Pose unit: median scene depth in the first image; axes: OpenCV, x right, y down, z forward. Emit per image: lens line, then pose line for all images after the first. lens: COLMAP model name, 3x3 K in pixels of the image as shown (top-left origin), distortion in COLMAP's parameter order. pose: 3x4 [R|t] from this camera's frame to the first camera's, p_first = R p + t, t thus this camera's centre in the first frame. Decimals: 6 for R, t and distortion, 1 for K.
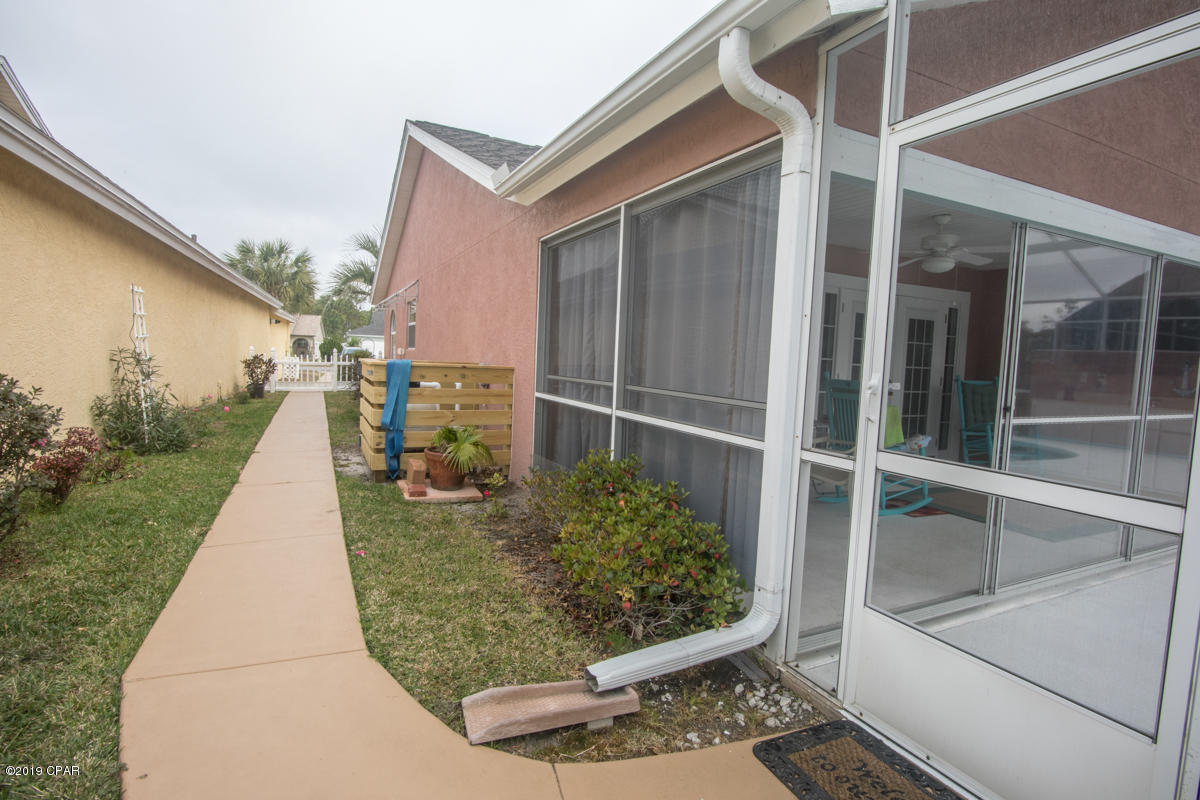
lens RADIAL K [[590.0, 0, 591.0], [0, 590.0, 399.7], [0, 0, 1]] dist [-0.018766, -0.000674]
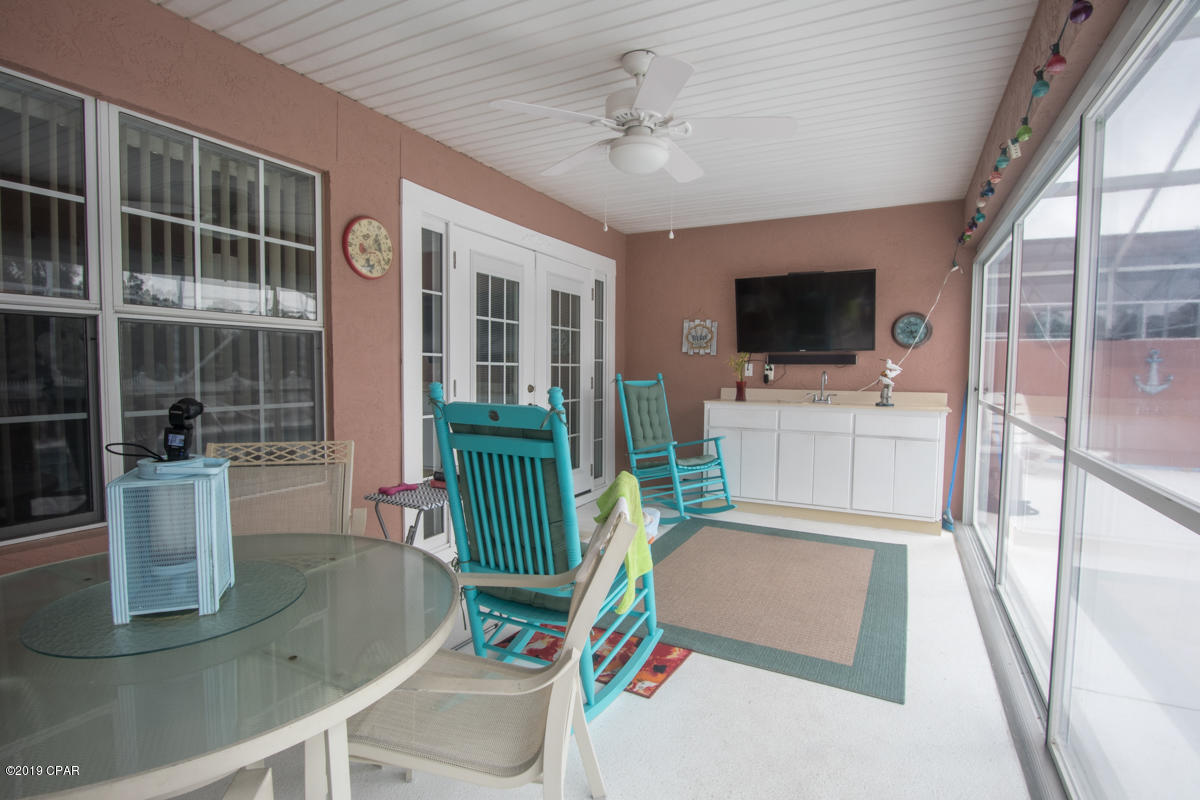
lens RADIAL K [[613.2, 0, 595.4], [0, 613.2, 397.4], [0, 0, 1]] dist [-0.016917, -0.000485]
pose [[0.803720, -0.062297, 0.591738, 0.177216], [0.068541, 0.997577, 0.011928, -0.024465], [-0.591047, 0.030971, 0.806042, 0.438646]]
